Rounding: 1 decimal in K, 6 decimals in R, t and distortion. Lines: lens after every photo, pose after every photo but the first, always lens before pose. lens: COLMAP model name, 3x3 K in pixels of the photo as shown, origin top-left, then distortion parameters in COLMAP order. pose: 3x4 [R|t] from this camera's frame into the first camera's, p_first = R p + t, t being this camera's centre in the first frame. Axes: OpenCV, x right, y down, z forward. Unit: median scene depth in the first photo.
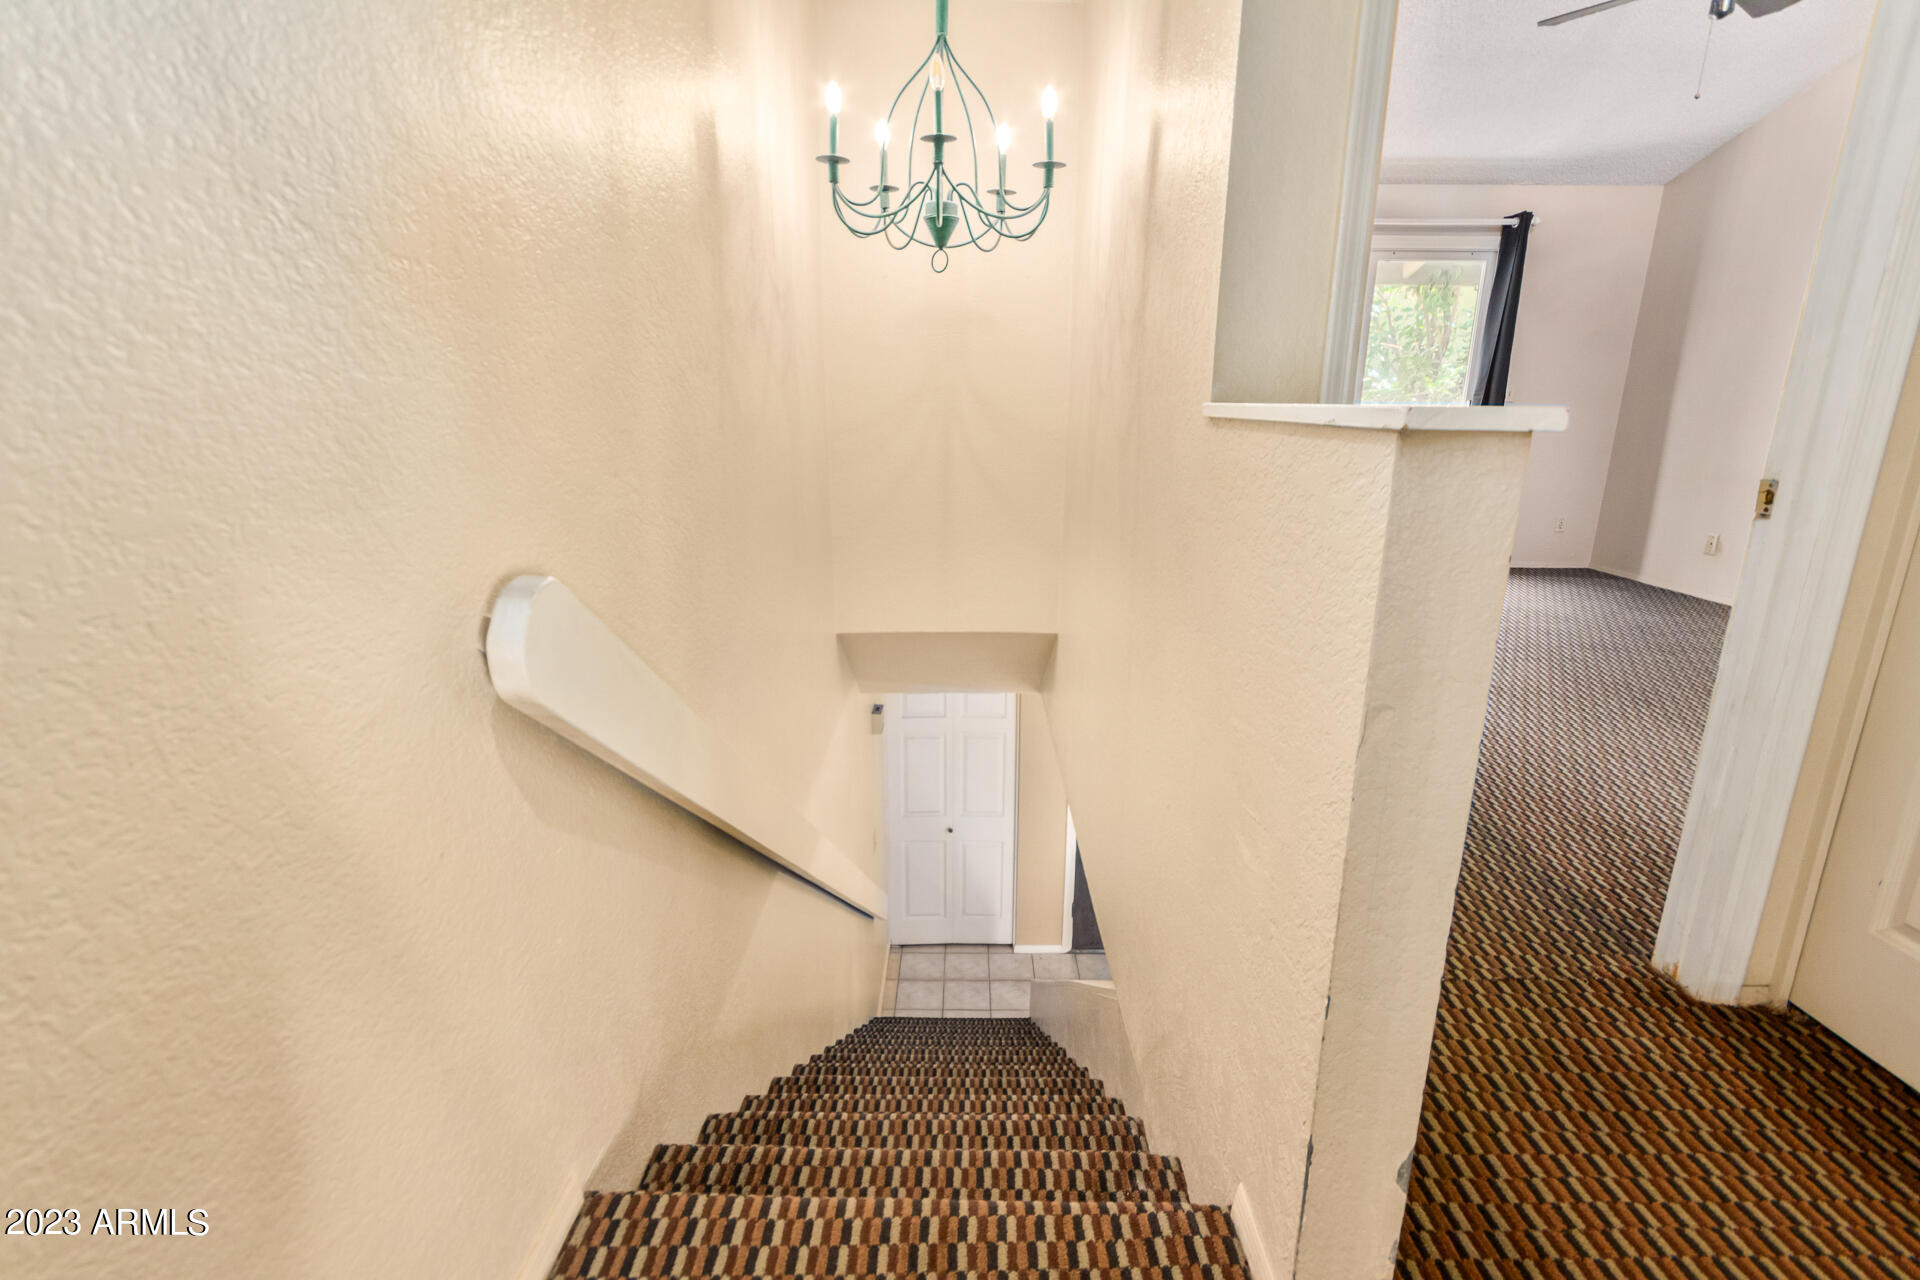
lens RADIAL K [[906.8, 0, 959.4], [0, 906.8, 646.4], [0, 0, 1]] dist [0.014192, 0.000910]
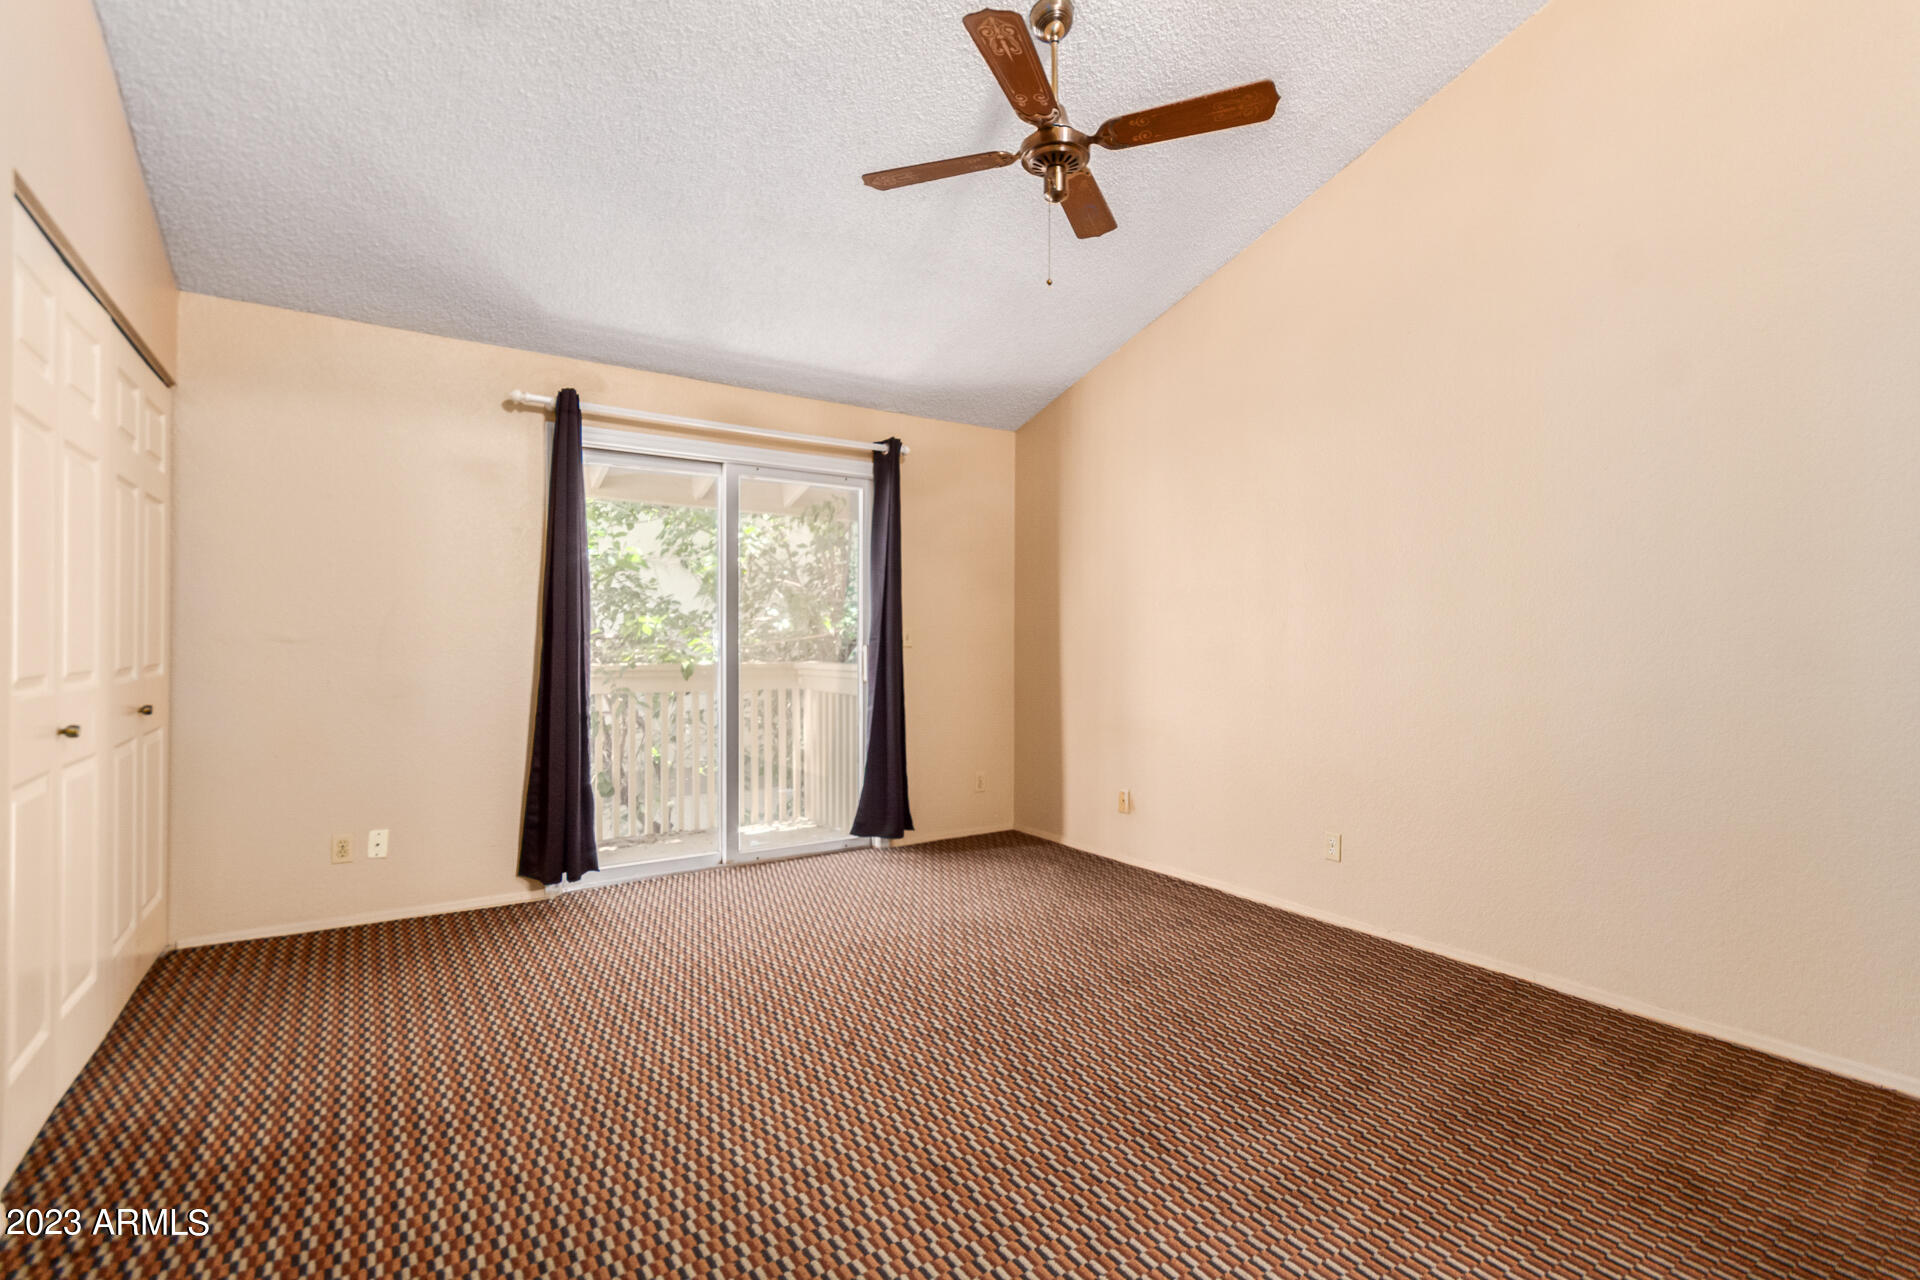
lens RADIAL K [[906.8, 0, 962.8], [0, 906.8, 639.6], [0, 0, 1]] dist [0.014192, 0.000910]
pose [[0.841009, -0.006232, 0.540985, 0.200058], [0.144844, 0.966025, -0.214044, -0.092097], [-0.521271, 0.258372, 0.813339, 0.303518]]
